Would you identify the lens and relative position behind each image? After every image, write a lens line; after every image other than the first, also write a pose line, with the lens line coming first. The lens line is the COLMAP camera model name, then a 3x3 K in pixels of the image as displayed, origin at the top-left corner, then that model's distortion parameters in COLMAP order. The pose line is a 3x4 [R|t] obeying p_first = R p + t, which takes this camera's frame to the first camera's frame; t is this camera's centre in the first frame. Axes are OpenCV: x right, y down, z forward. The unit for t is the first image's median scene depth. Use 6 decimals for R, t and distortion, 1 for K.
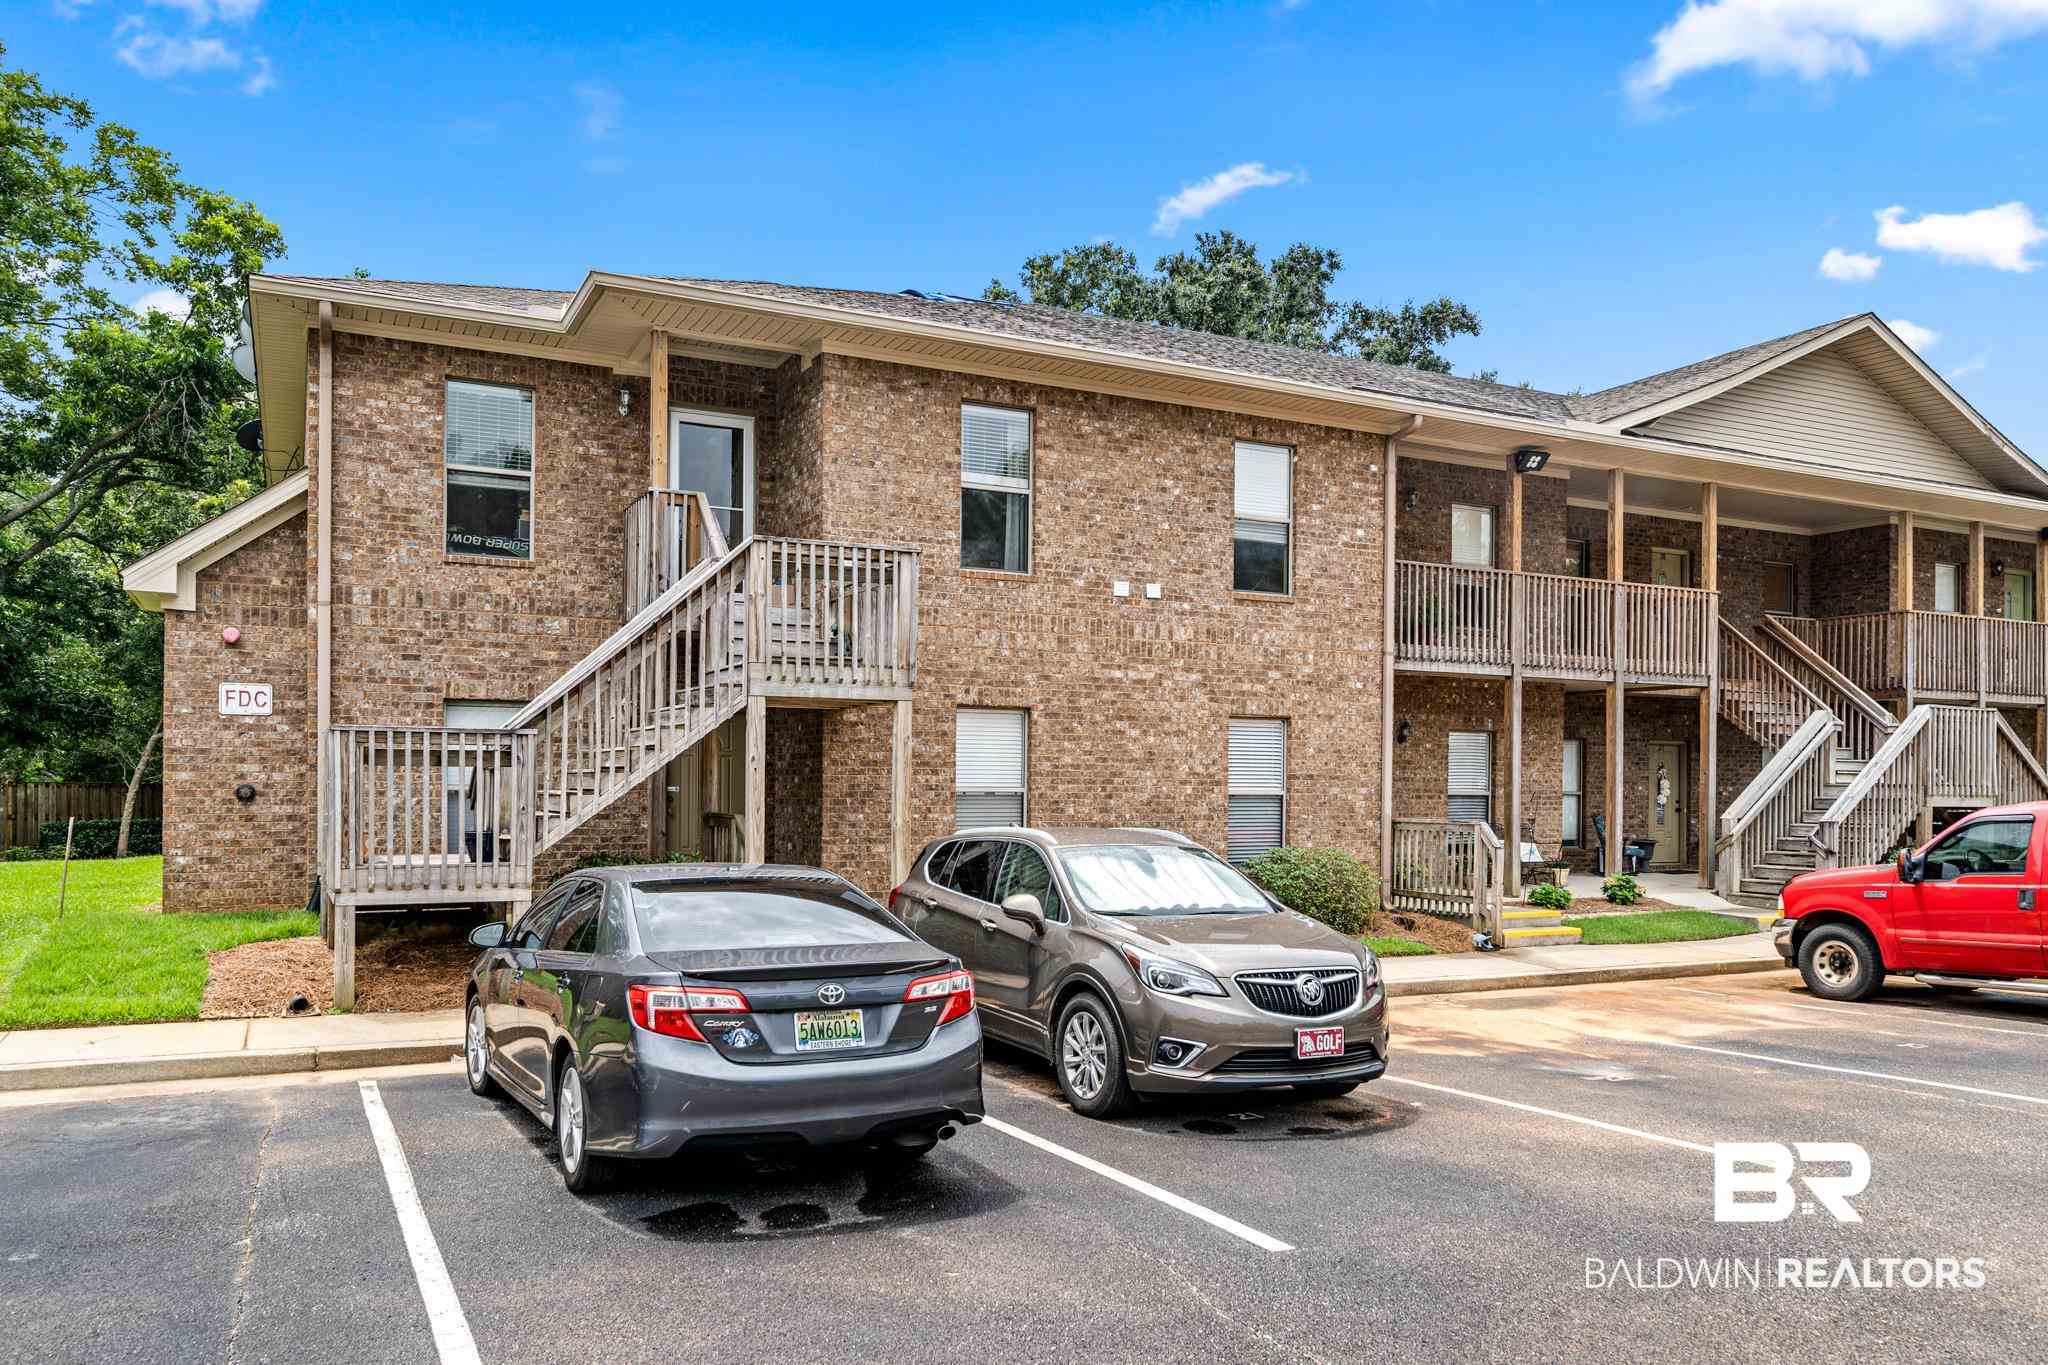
lens RADIAL K [[1411.5, 0, 1021.1], [0, 1411.5, 677.5], [0, 0, 1]] dist [0.004544, 0.000641]
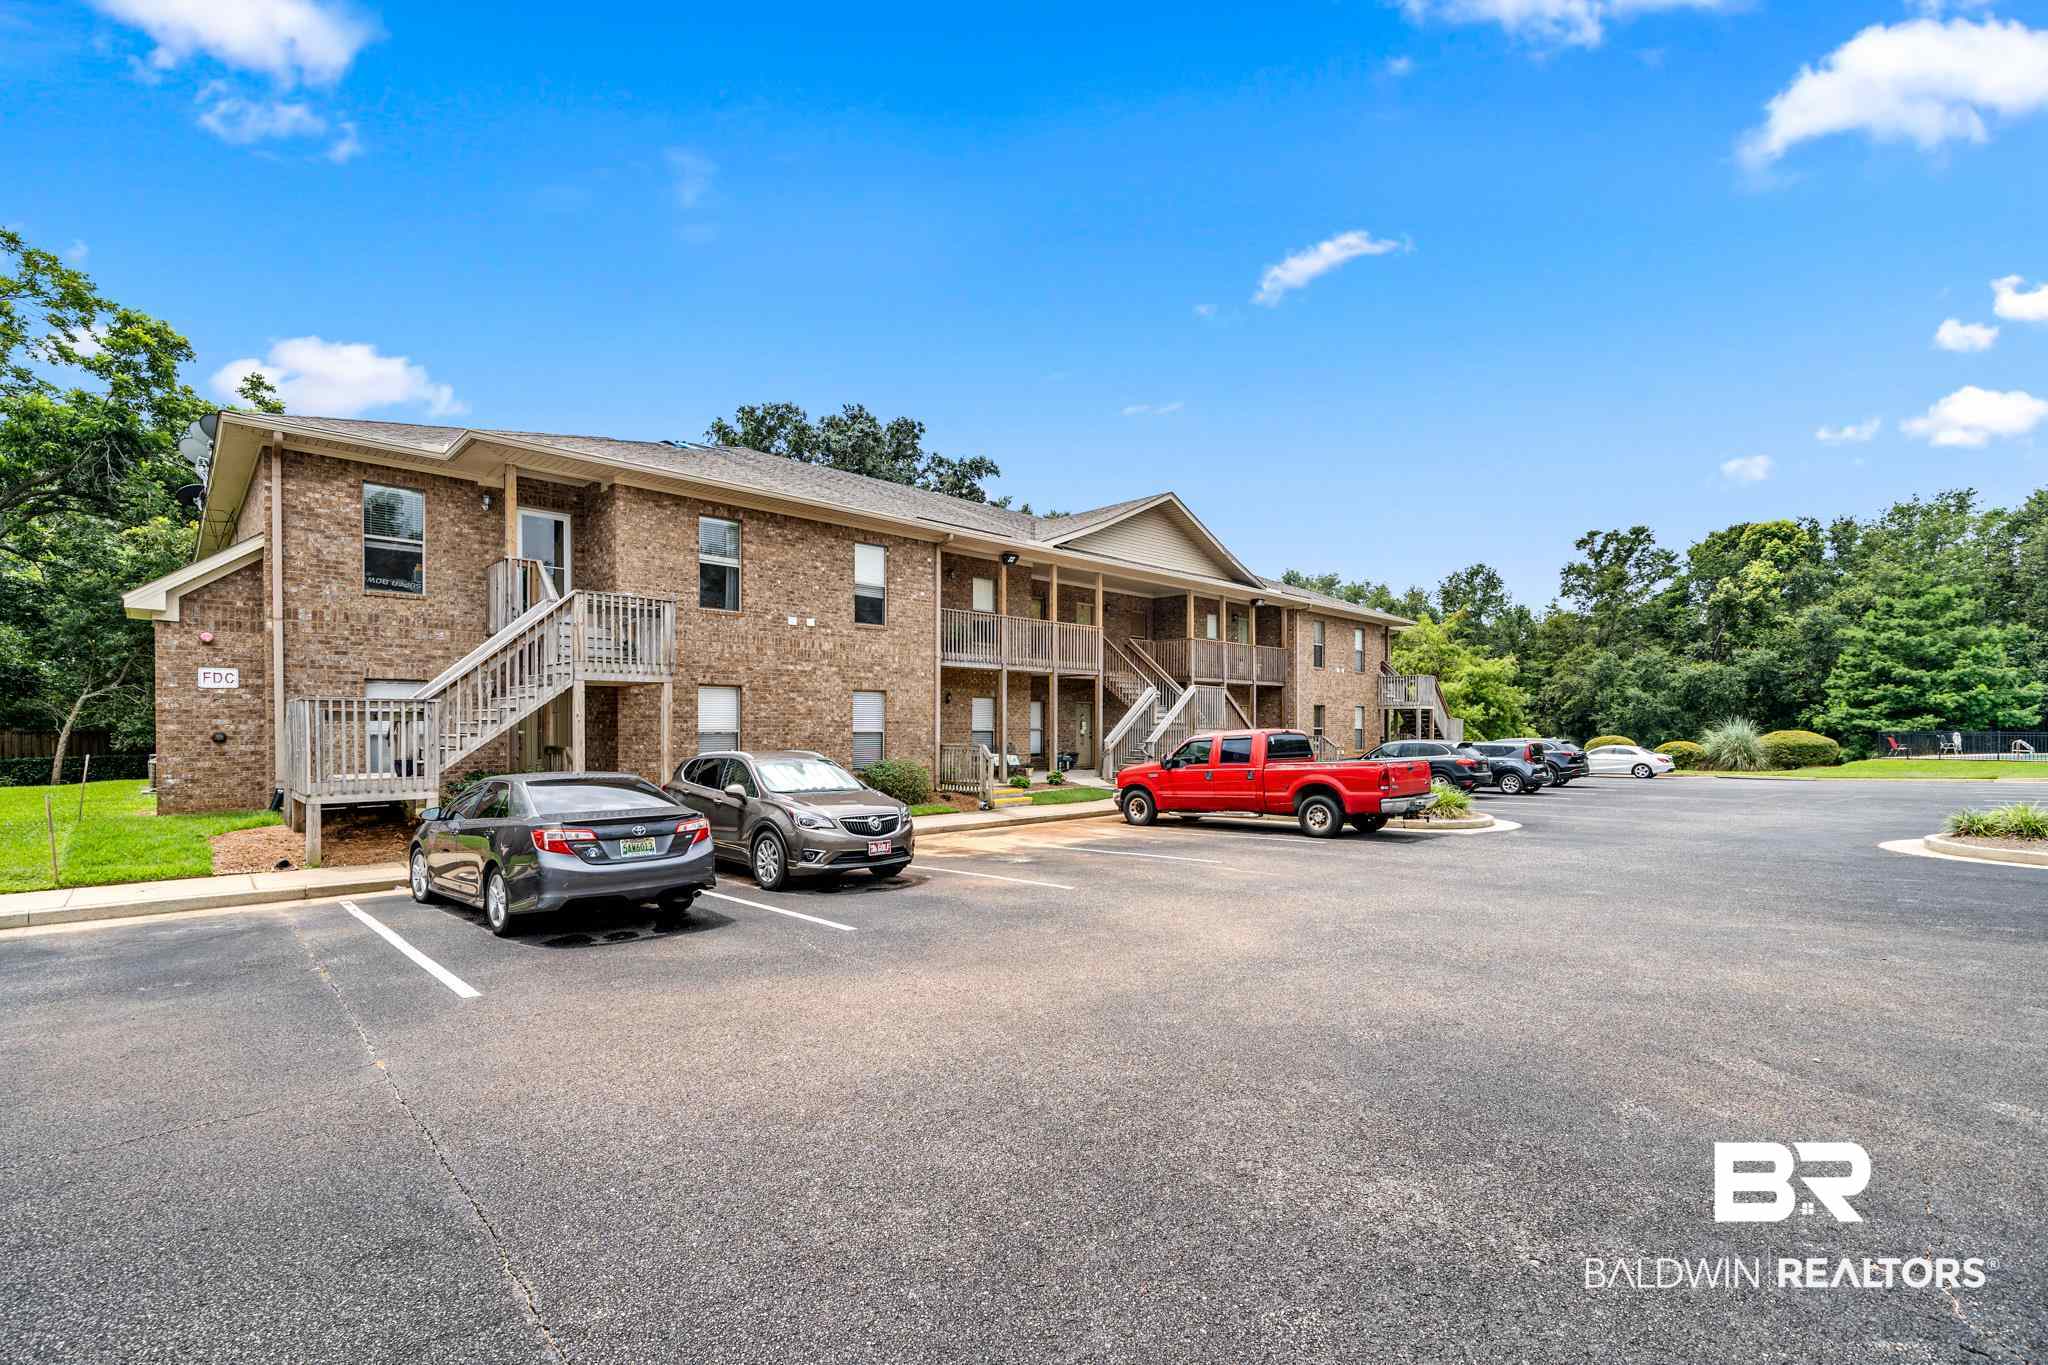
lens RADIAL K [[918.9, 0, 1017.1], [0, 918.9, 725.3], [0, 0, 1]] dist [0.001347, -0.000922]
pose [[0.958247, -0.008715, 0.285808, 0.008287], [-0.013734, 0.996979, 0.076449, -0.023029], [-0.285611, -0.077183, 0.955233, -0.233972]]
